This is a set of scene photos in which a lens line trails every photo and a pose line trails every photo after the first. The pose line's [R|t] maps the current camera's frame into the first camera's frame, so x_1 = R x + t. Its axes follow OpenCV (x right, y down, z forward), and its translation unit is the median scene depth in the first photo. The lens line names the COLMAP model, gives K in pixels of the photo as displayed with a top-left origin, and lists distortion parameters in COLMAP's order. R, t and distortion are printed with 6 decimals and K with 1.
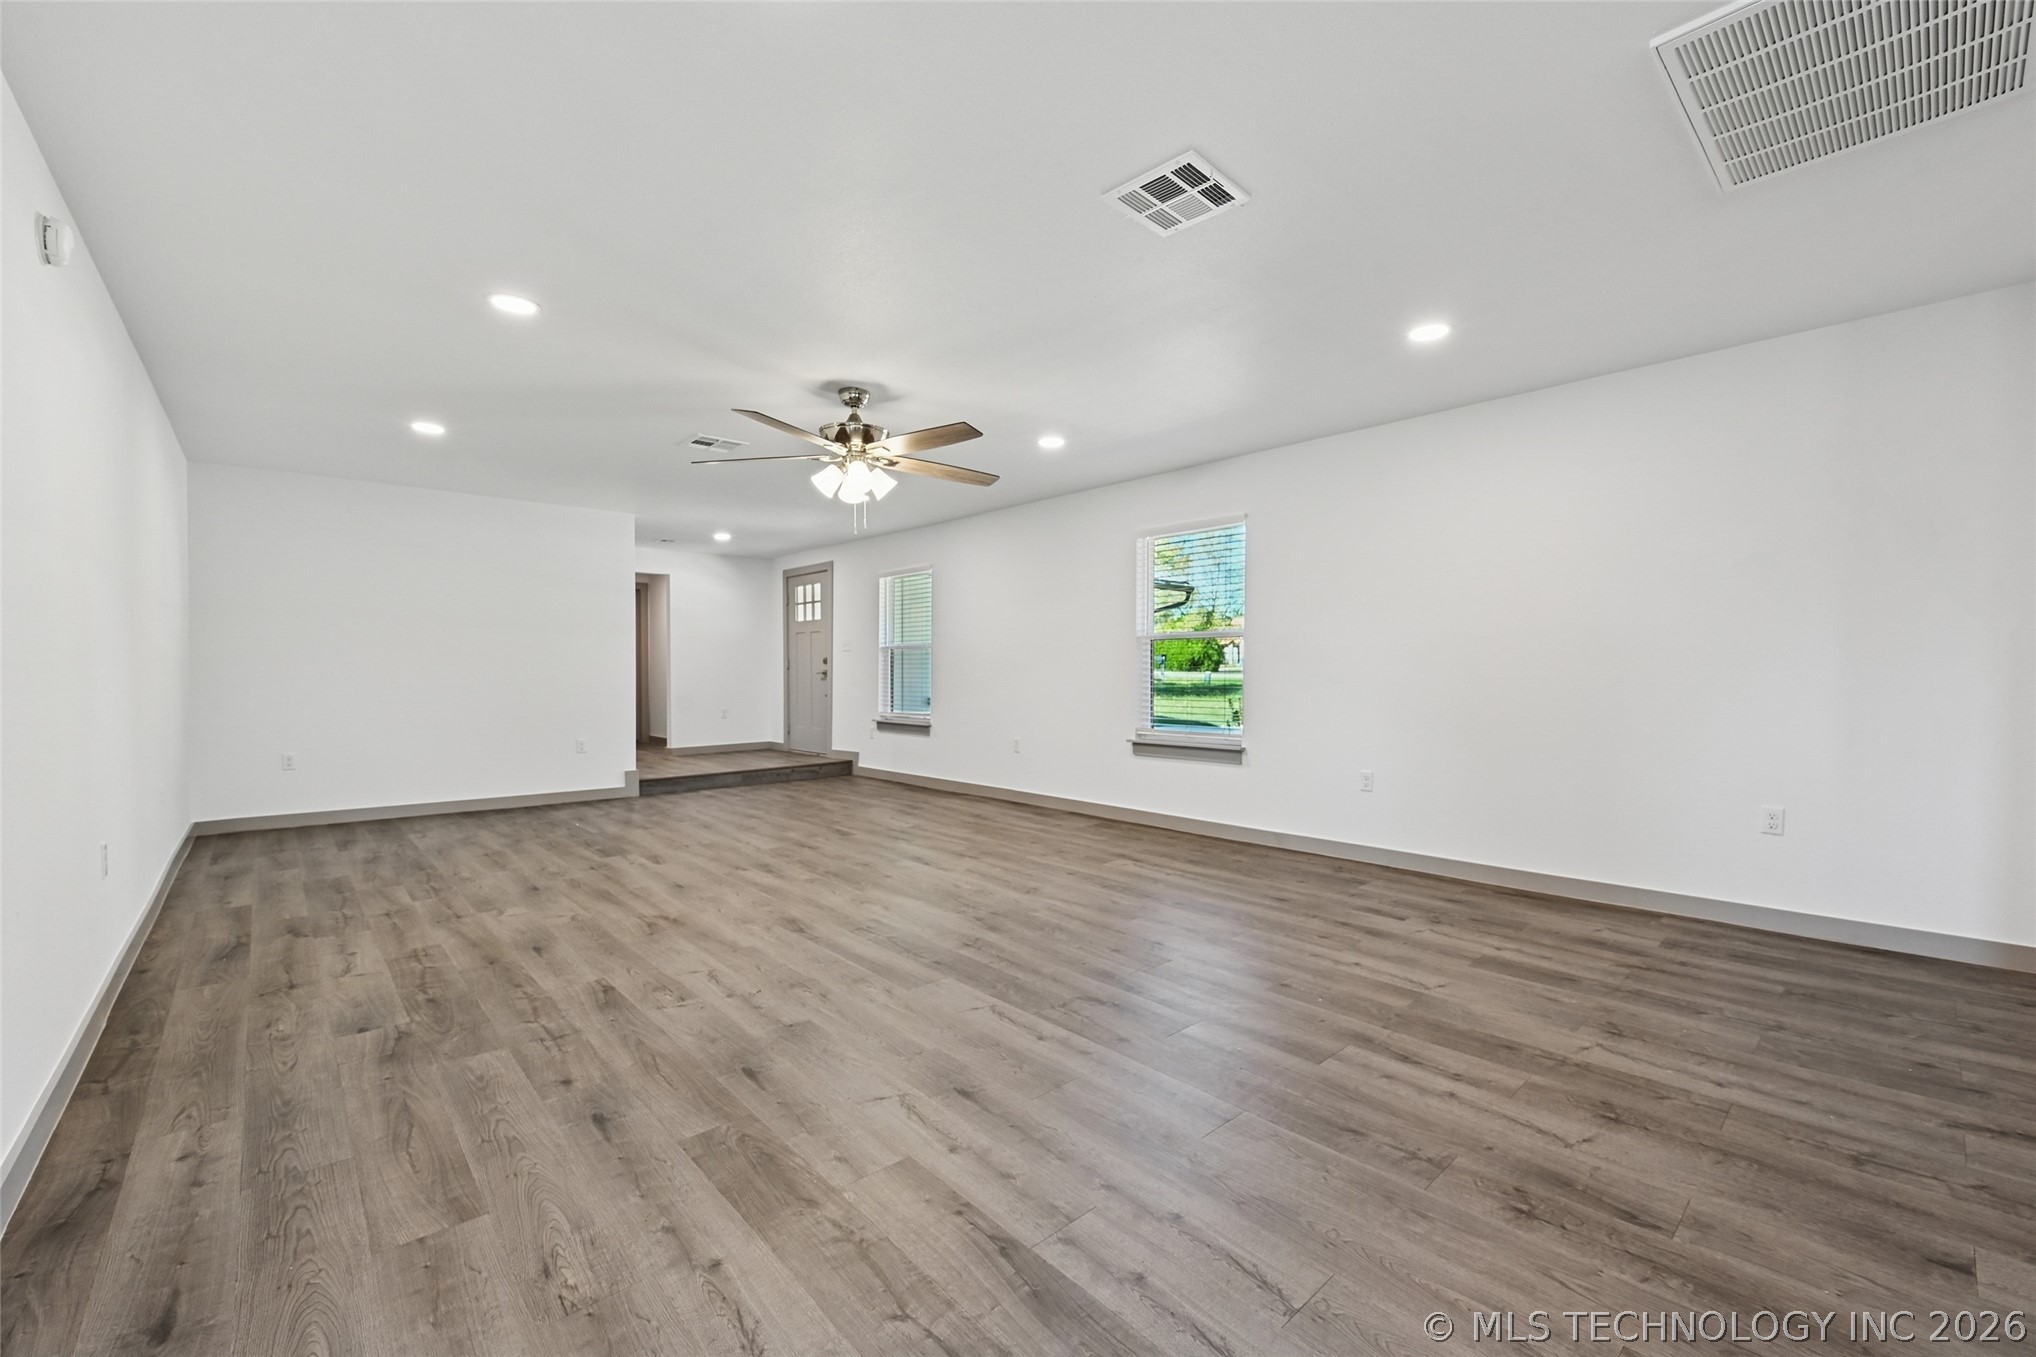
lens RADIAL K [[843.1, 0, 1037.2], [0, 843.1, 660.5], [0, 0, 1]] dist [-0.007830, -0.006135]
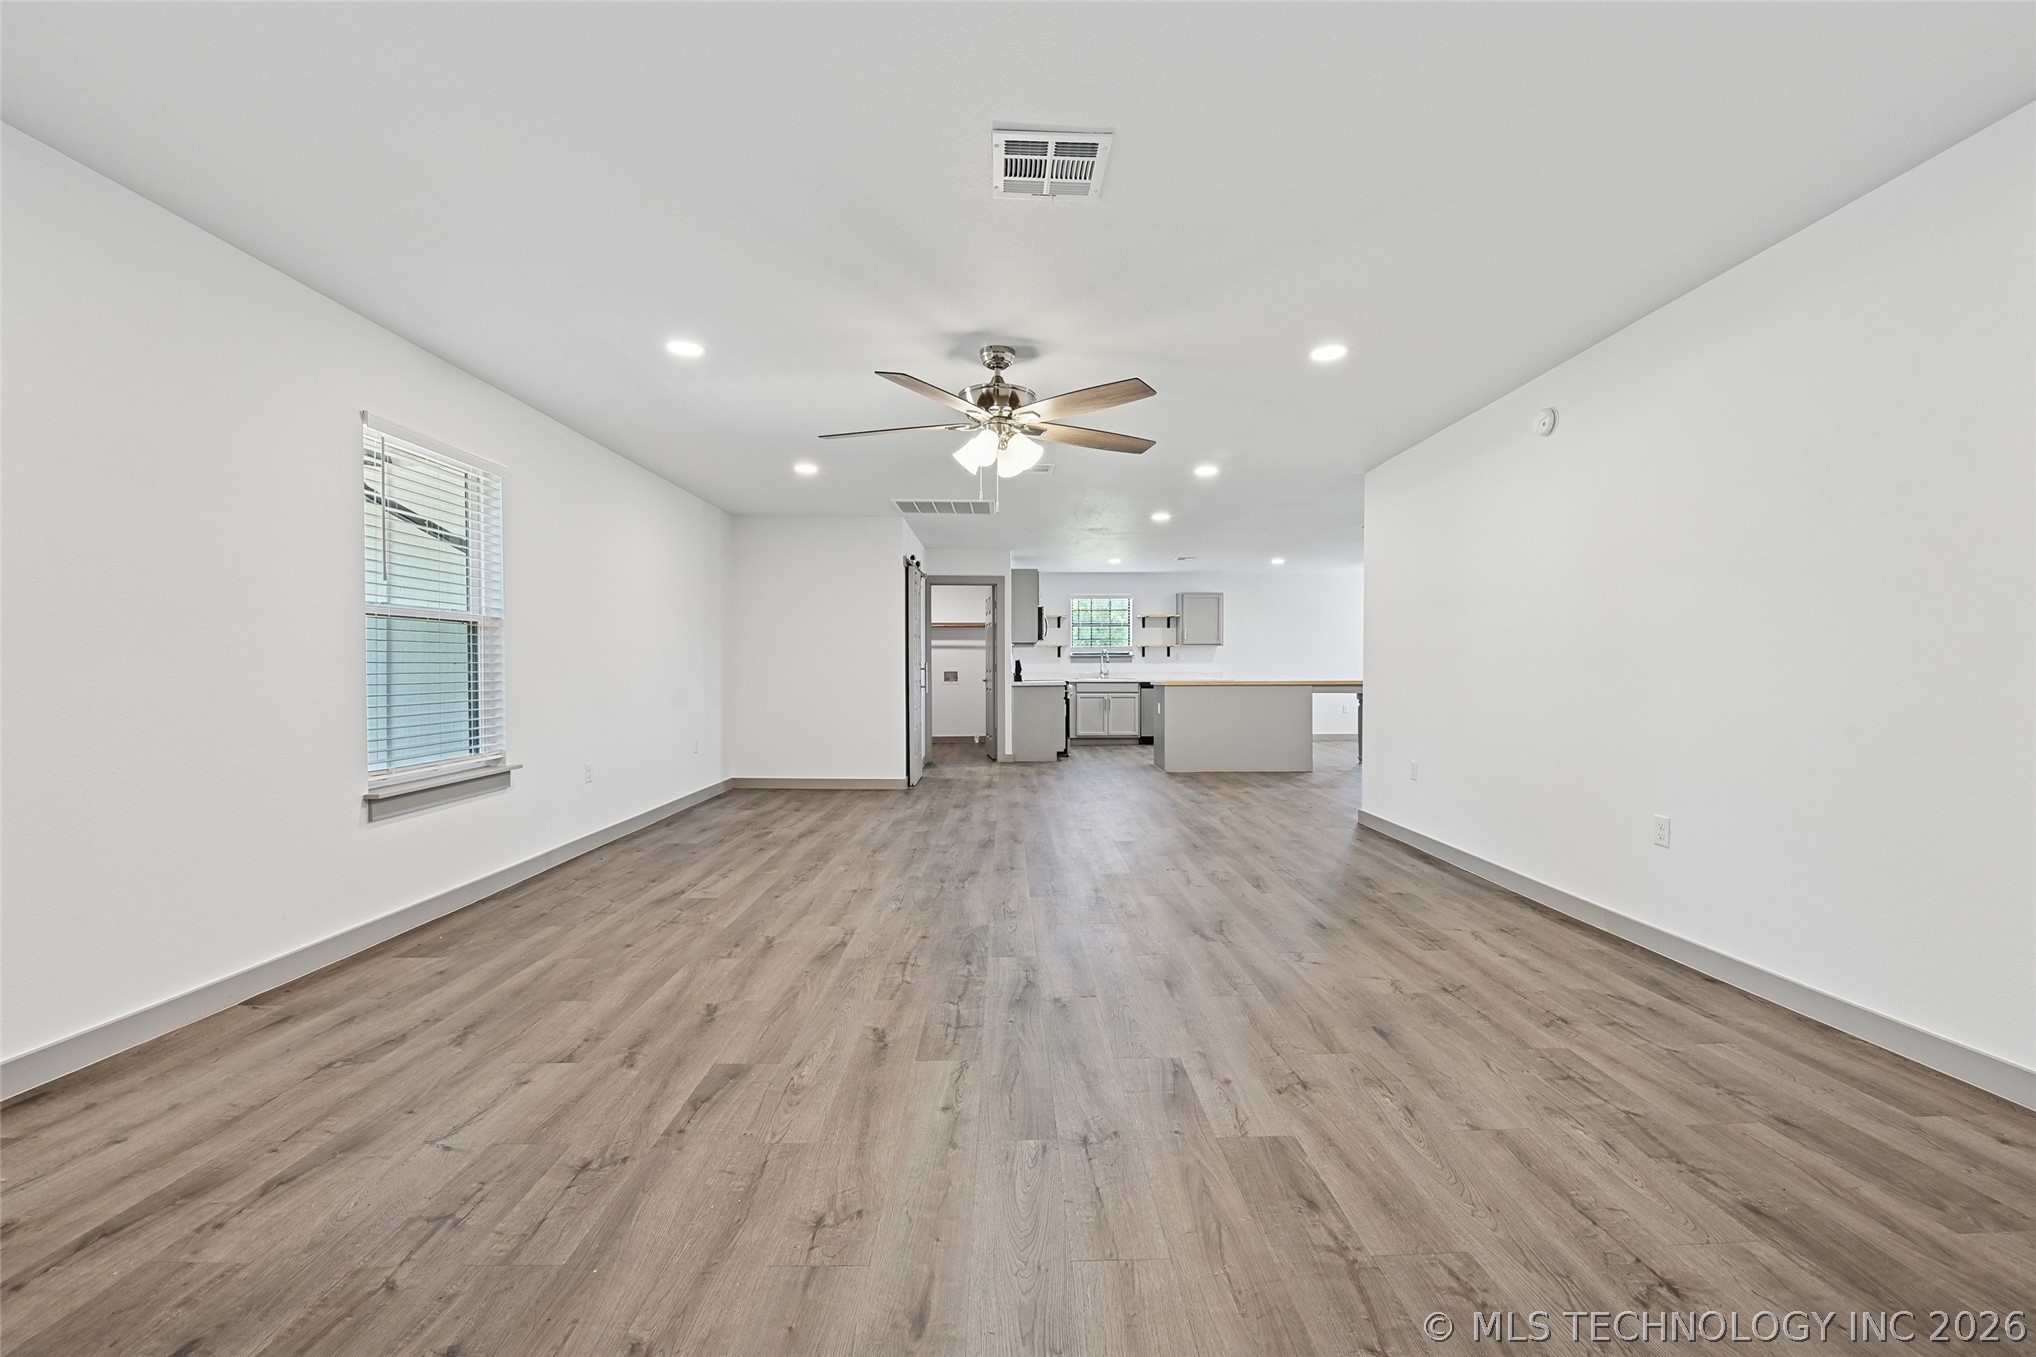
lens RADIAL K [[829.0, 0, 1019.8], [0, 829.0, 666.4], [0, 0, 1]] dist [-0.020313, -0.000615]
pose [[-0.746344, 0.000137, 0.665561, -0.747039], [-0.008685, 0.999913, -0.009946, 0.017690], [-0.665504, -0.013203, -0.746278, 1.514488]]
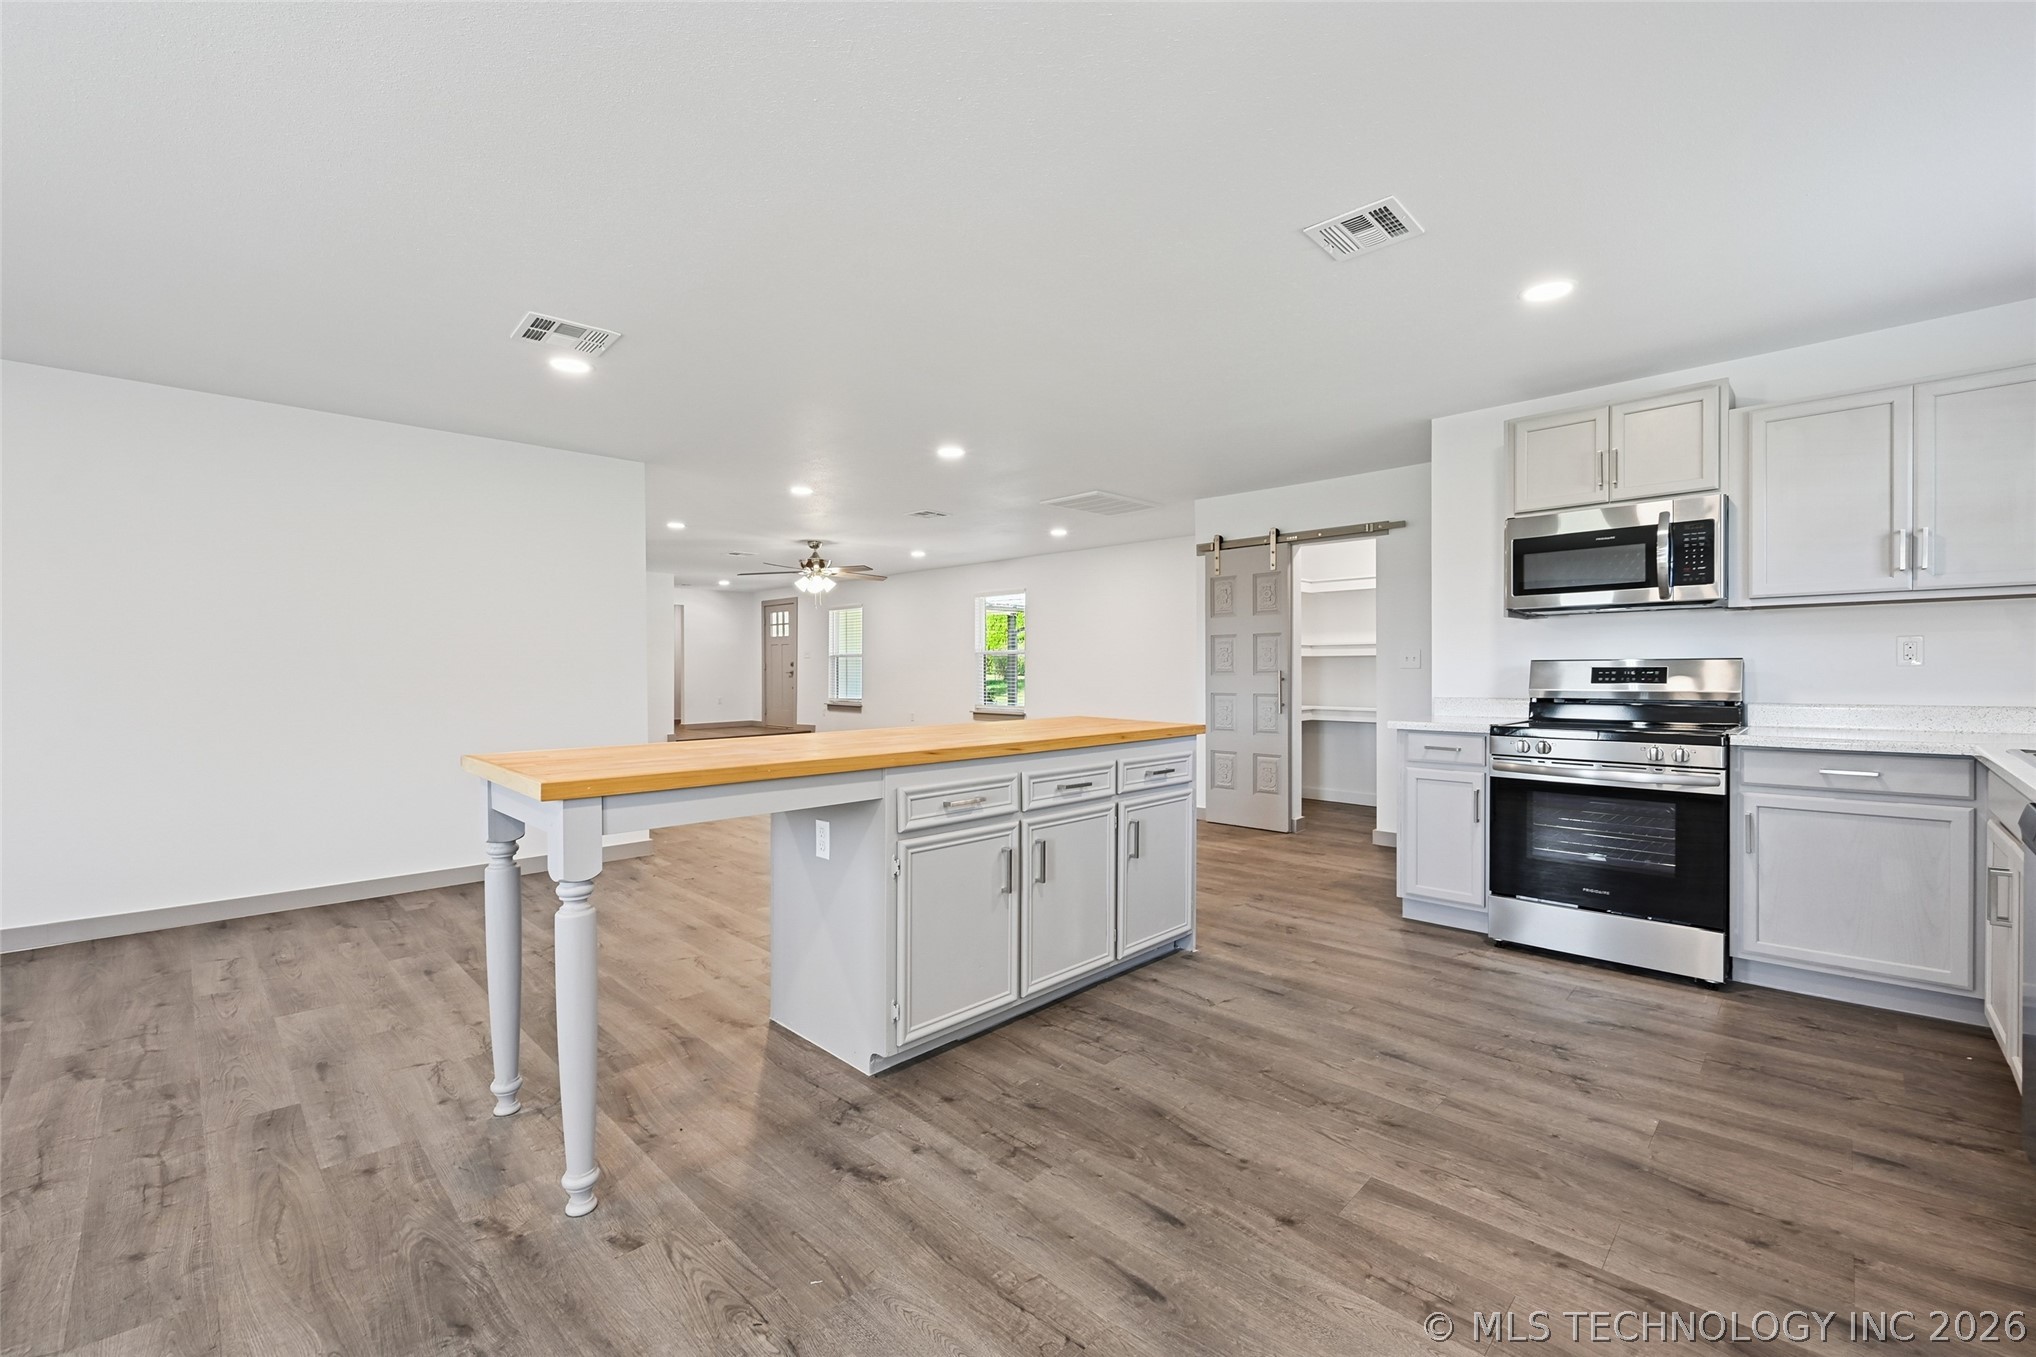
lens RADIAL K [[829.9, 0, 1024.3], [0, 829.9, 676.8], [0, 0, 1]] dist [-0.006001, -0.000142]
pose [[0.999072, -0.000975, 0.043063, 0.214847], [-0.000082, 0.999699, 0.024534, -0.032150], [-0.043074, -0.024515, 0.998771, -1.096519]]
